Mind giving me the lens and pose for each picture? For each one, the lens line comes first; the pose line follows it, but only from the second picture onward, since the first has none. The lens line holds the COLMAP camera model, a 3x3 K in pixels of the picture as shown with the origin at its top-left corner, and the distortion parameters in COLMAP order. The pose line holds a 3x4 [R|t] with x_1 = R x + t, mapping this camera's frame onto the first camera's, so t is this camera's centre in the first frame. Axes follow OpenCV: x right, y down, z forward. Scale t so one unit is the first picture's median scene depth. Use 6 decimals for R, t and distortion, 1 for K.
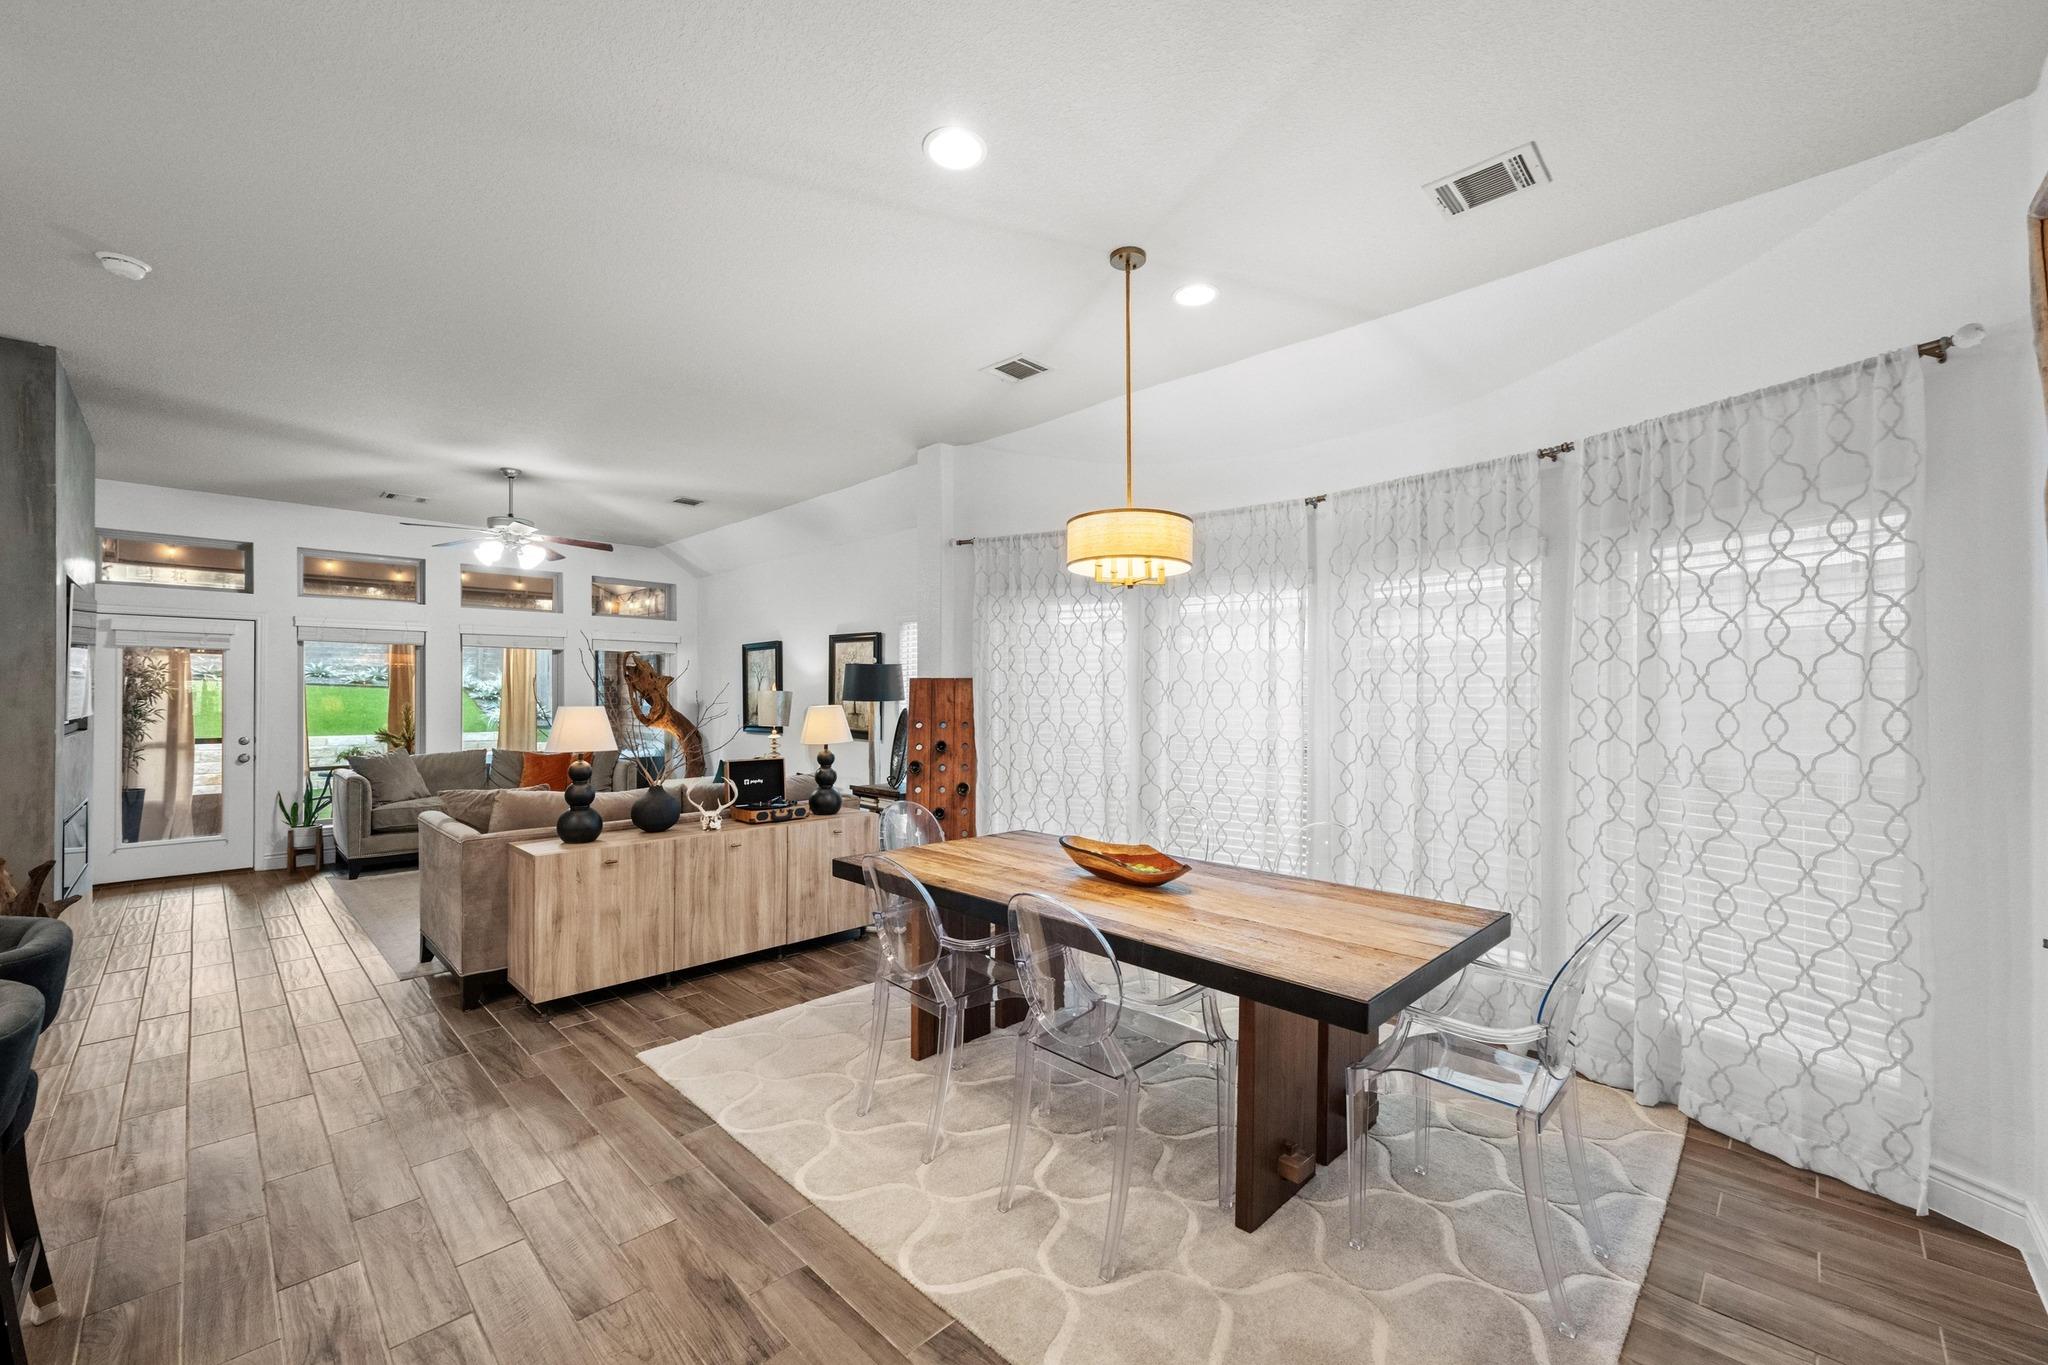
lens RADIAL K [[810.4, 0, 1026.9], [0, 810.4, 695.7], [0, 0, 1]] dist [-0.000895, -0.000074]
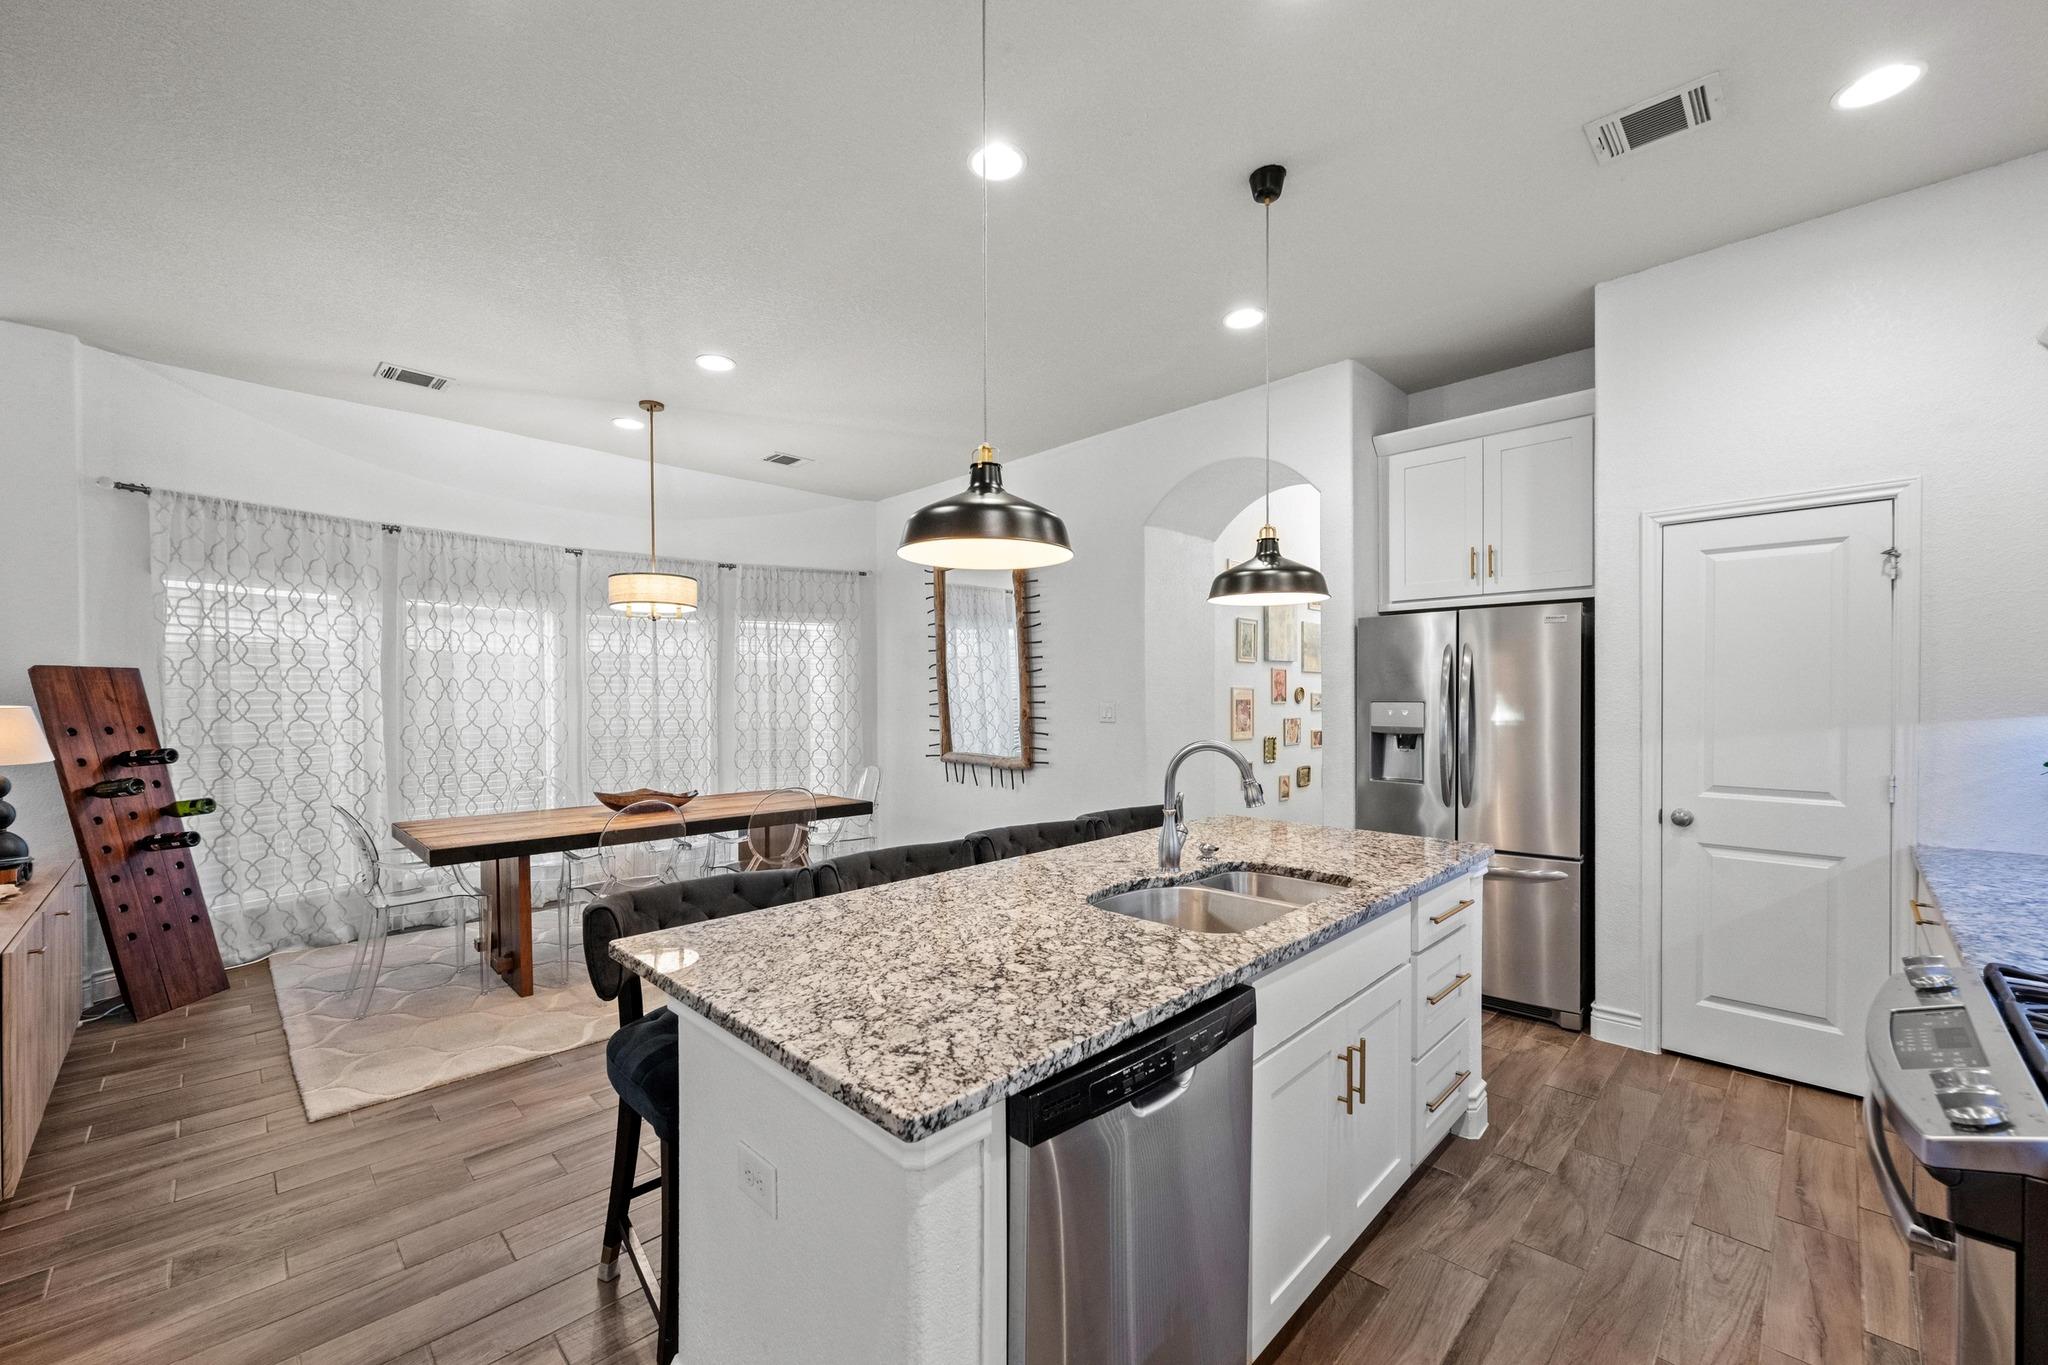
lens RADIAL K [[816.4, 0, 1024.0], [0, 816.4, 682.5], [0, 0, 1]] dist [-0.000844, 0.000100]
pose [[0.014361, 0.010104, 0.999846, -0.676239], [0.003685, 0.999942, -0.010158, 0.002088], [-0.999890, 0.003830, 0.014323, 0.129666]]
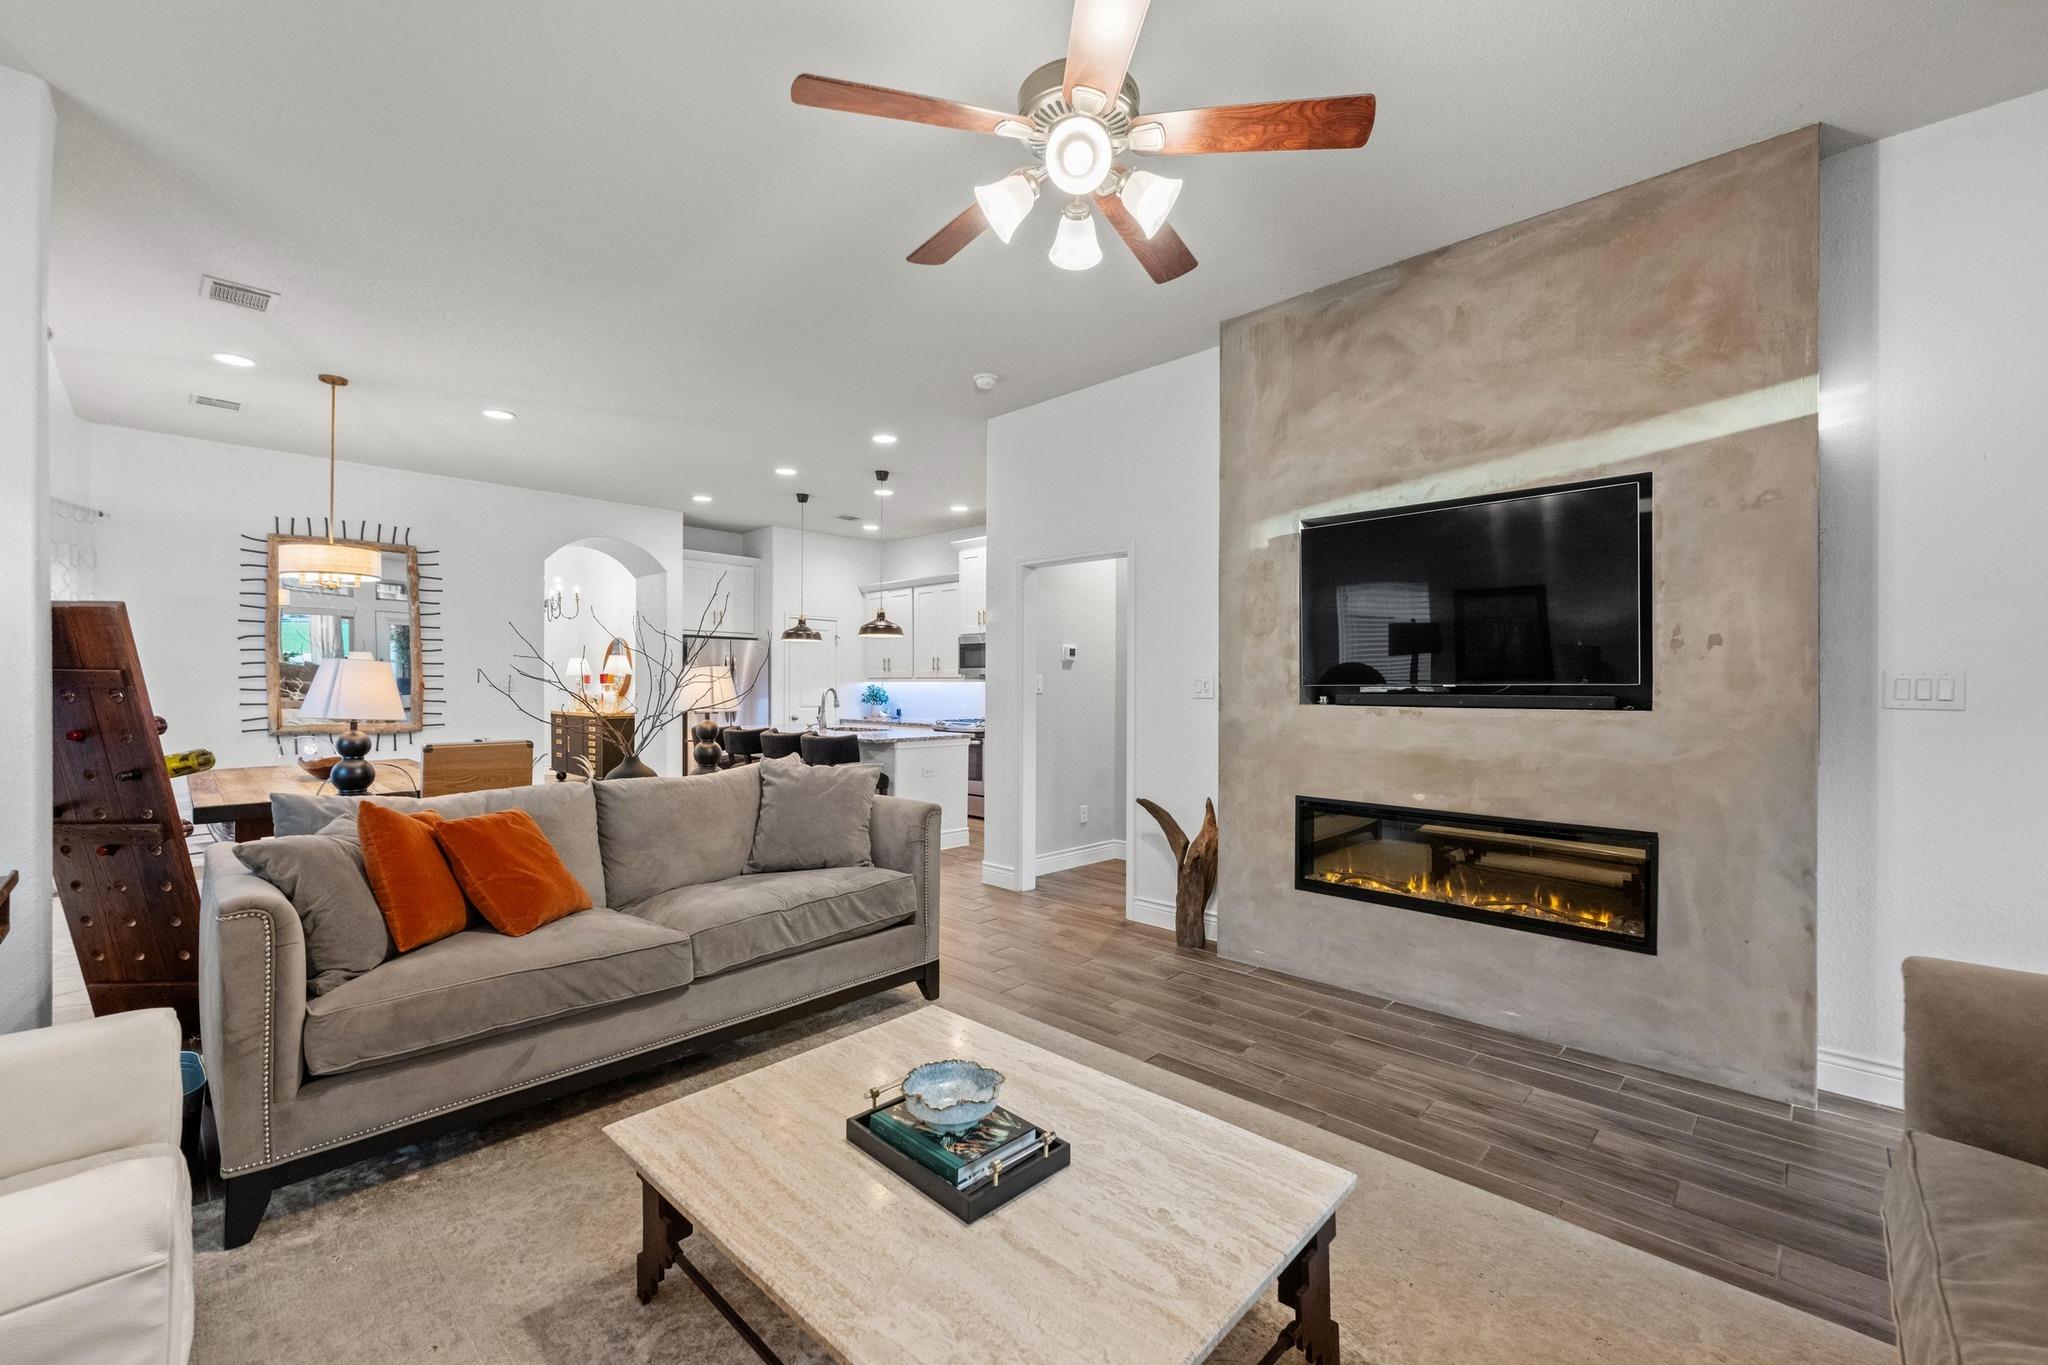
lens RADIAL K [[836.9, 0, 1024.0], [0, 836.9, 682.5], [0, 0, 1]] dist [0.000122, 0.000147]
pose [[-0.999949, -0.007157, -0.007073, -0.571625], [-0.007120, 0.999961, -0.005258, 0.022789], [0.007110, -0.005208, -0.999961, 1.249092]]
